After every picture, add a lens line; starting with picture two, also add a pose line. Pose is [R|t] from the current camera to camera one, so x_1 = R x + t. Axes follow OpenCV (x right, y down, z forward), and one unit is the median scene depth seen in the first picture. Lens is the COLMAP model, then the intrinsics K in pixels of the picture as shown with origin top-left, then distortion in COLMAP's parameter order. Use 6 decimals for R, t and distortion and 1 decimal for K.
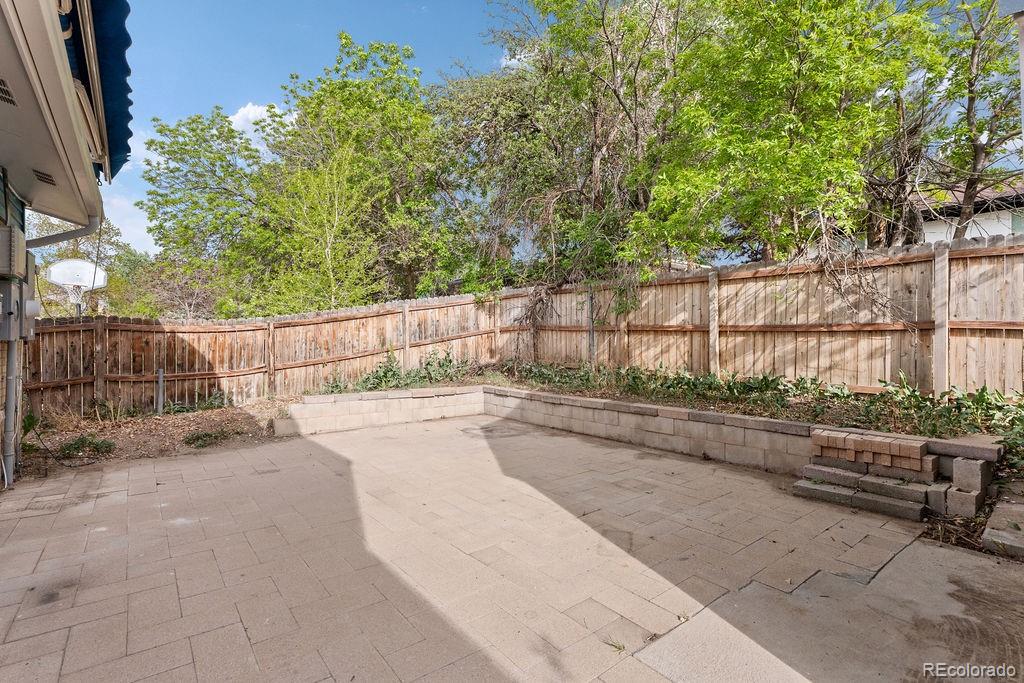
lens RADIAL K [[479.5, 0, 509.4], [0, 479.5, 341.5], [0, 0, 1]] dist [0.002819, -0.002734]
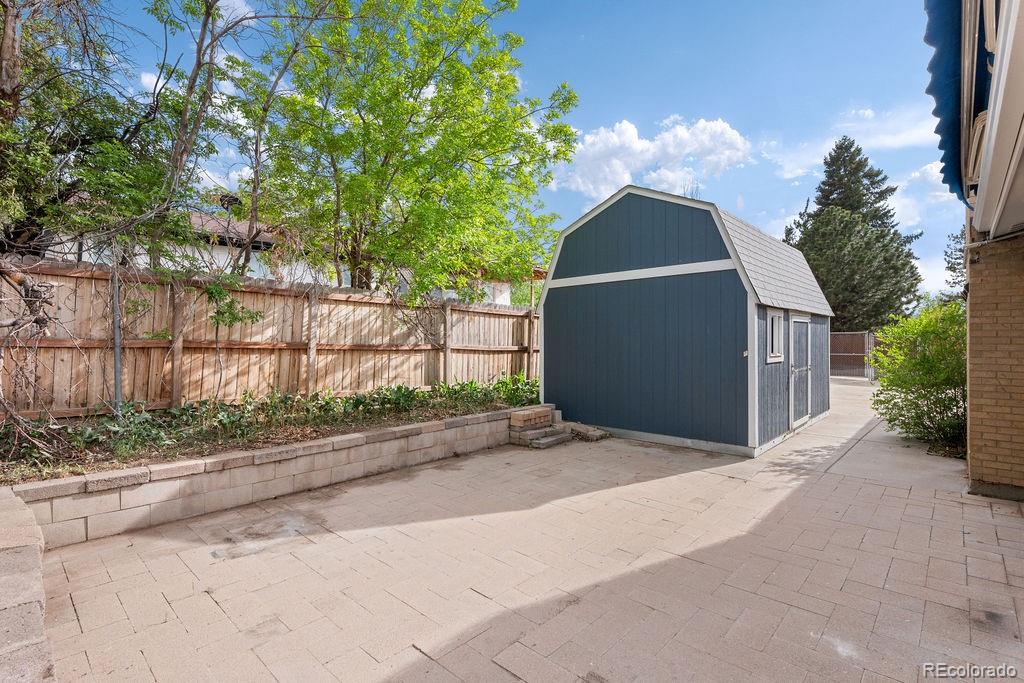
lens RADIAL K [[493.9, 0, 513.7], [0, 493.9, 336.4], [0, 0, 1]] dist [-0.000690, 0.002249]
pose [[-0.186056, 0.008681, 0.982501, -0.719475], [-0.006441, 0.999929, -0.010055, -0.046144], [-0.982518, -0.008199, -0.185986, 0.883794]]
